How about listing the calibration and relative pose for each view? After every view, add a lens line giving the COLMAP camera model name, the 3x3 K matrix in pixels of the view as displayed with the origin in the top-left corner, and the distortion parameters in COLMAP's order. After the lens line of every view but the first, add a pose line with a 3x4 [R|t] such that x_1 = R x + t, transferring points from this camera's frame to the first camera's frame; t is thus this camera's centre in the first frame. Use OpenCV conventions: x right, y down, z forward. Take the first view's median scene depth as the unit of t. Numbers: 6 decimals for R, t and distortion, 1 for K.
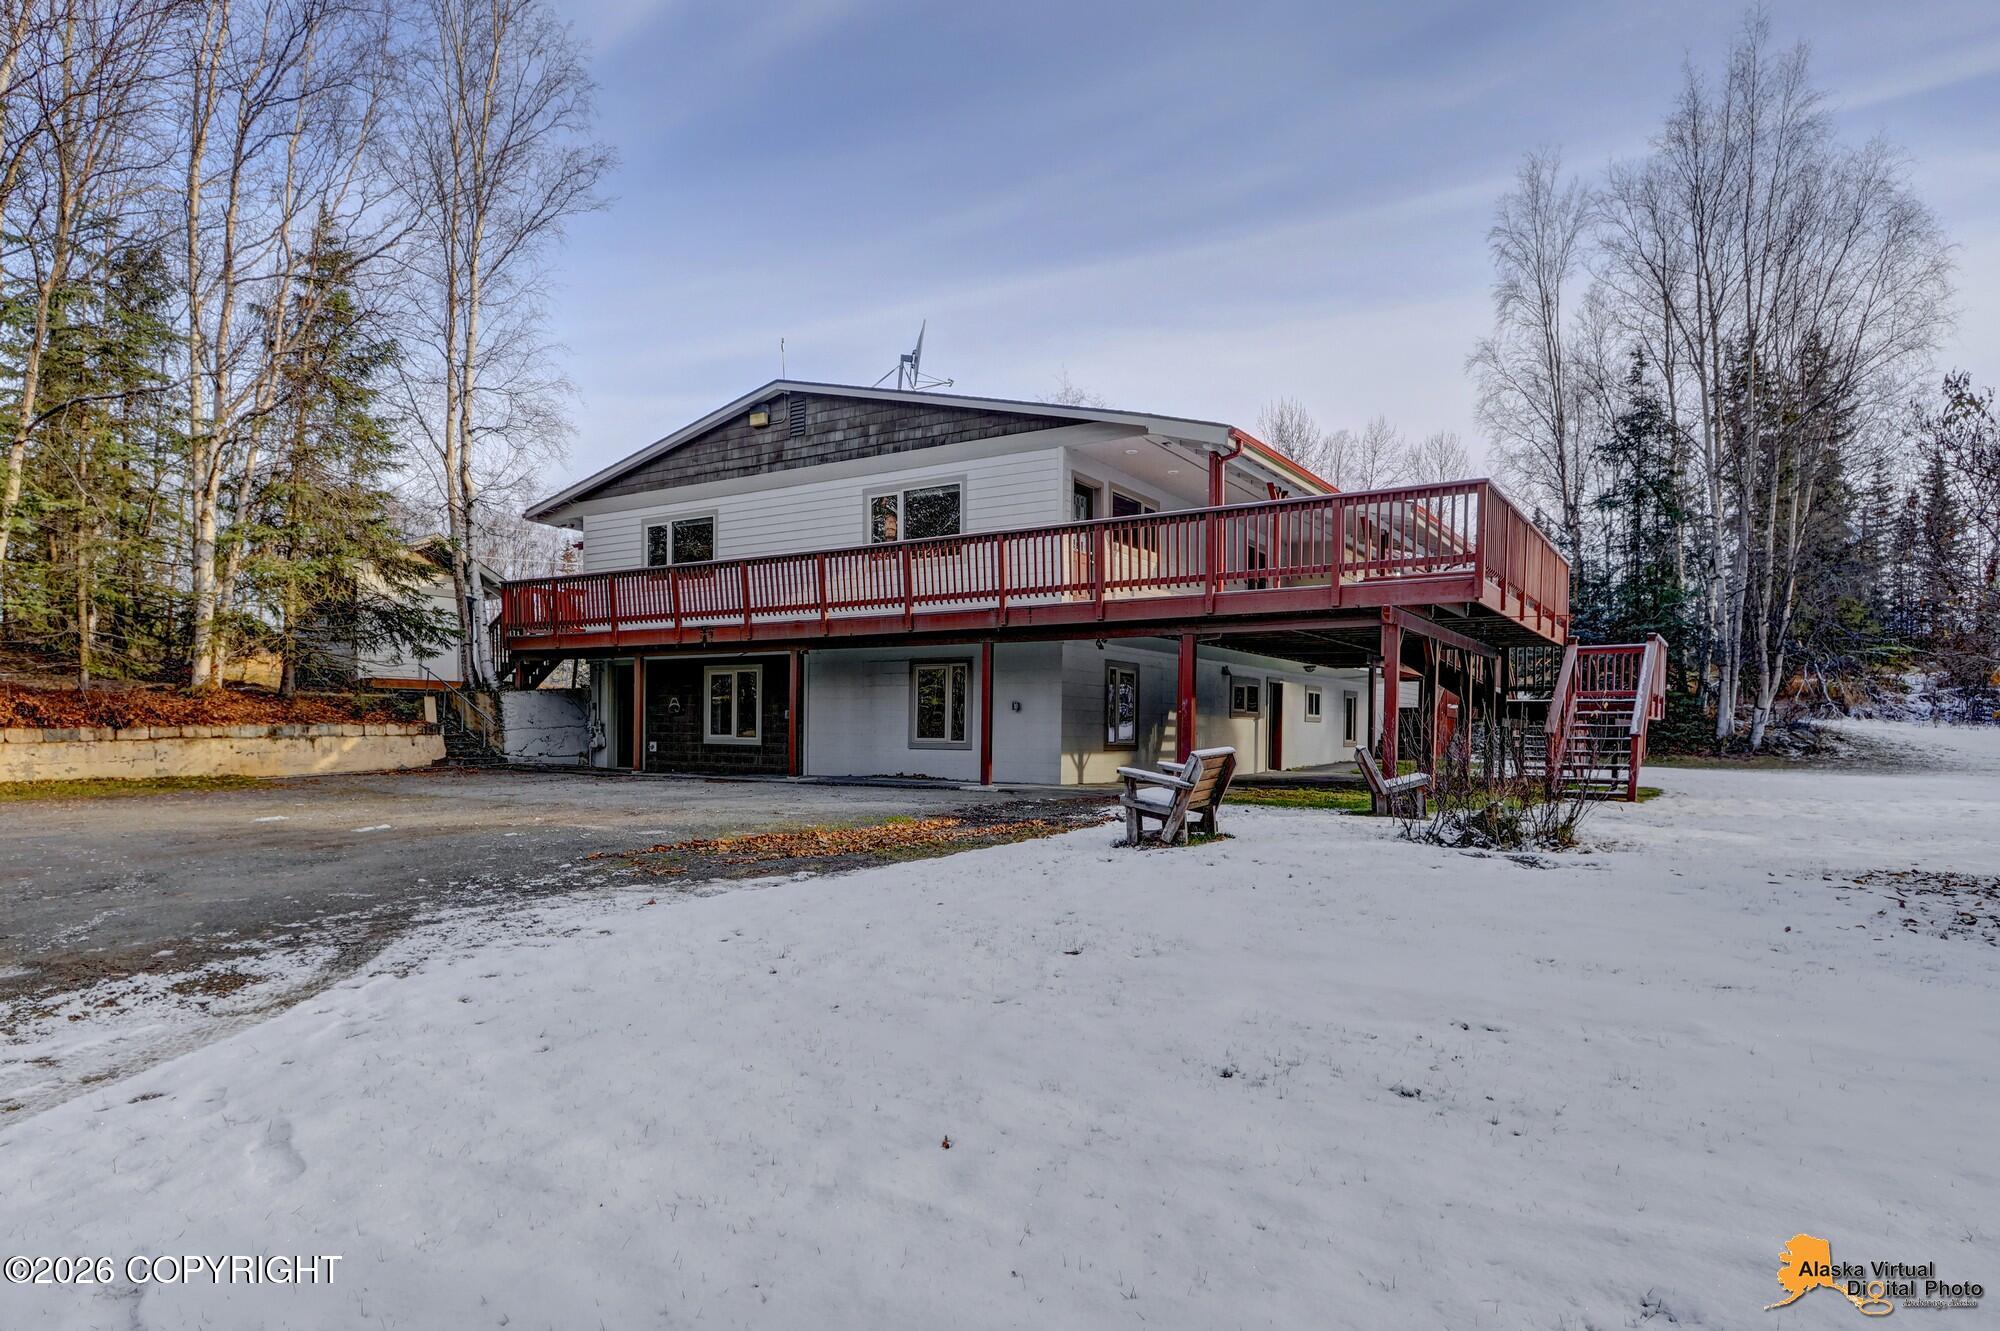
lens RADIAL K [[925.5, 0, 967.5], [0, 925.5, 671.8], [0, 0, 1]] dist [0.003117, 0.000267]
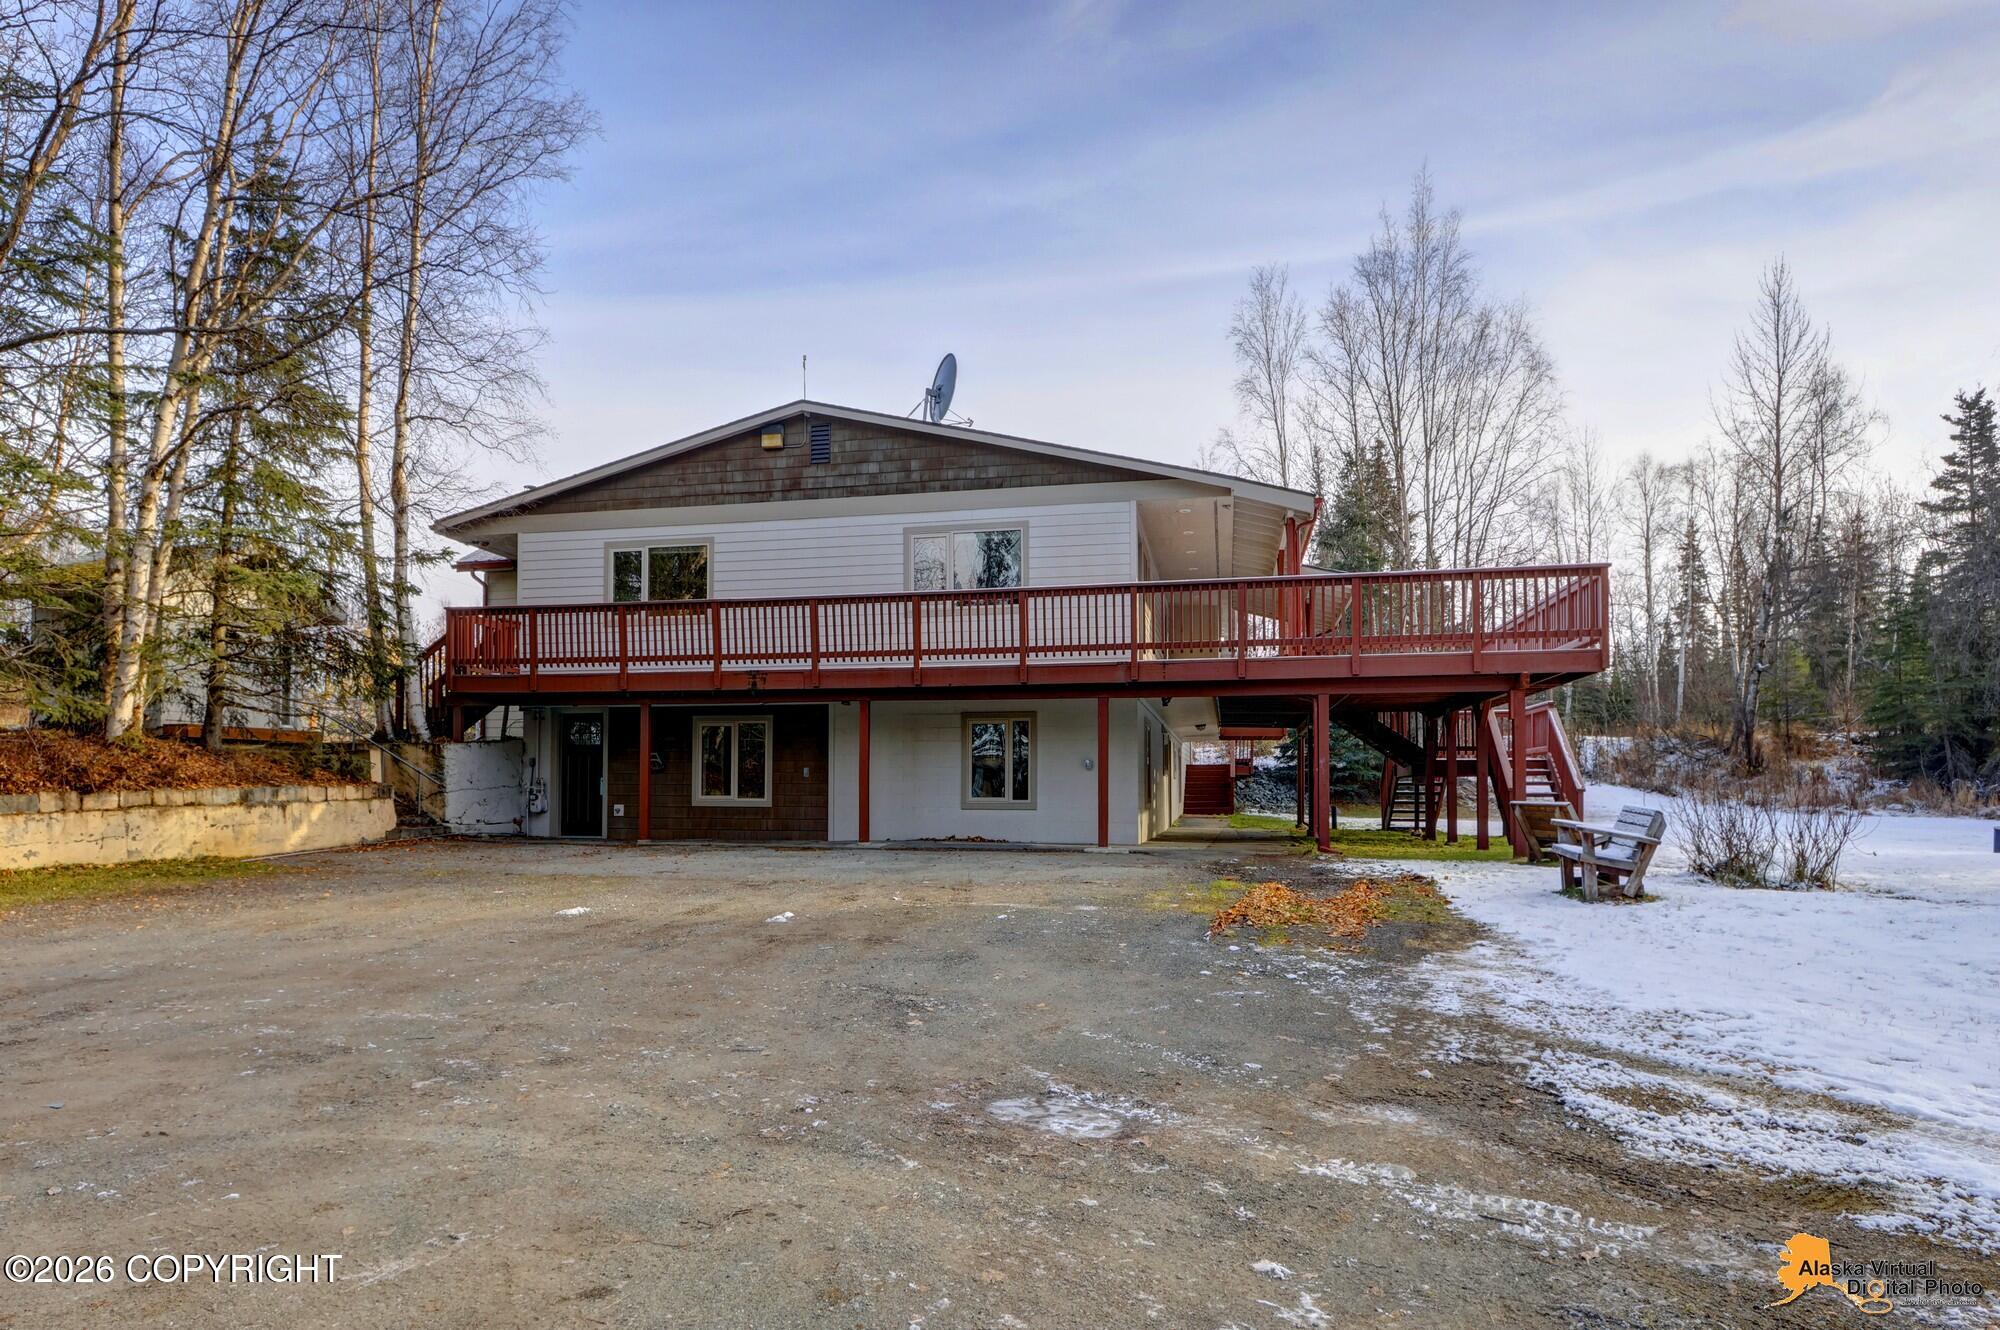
lens RADIAL K [[959.9, 0, 1000.0], [0, 959.9, 687.3], [0, 0, 1]] dist [-0.001547, -0.000441]
pose [[0.955506, 0.025125, 0.293900, -0.303360], [-0.013204, 0.999010, -0.042477, 0.001282], [-0.294676, 0.036707, 0.954892, 0.064404]]
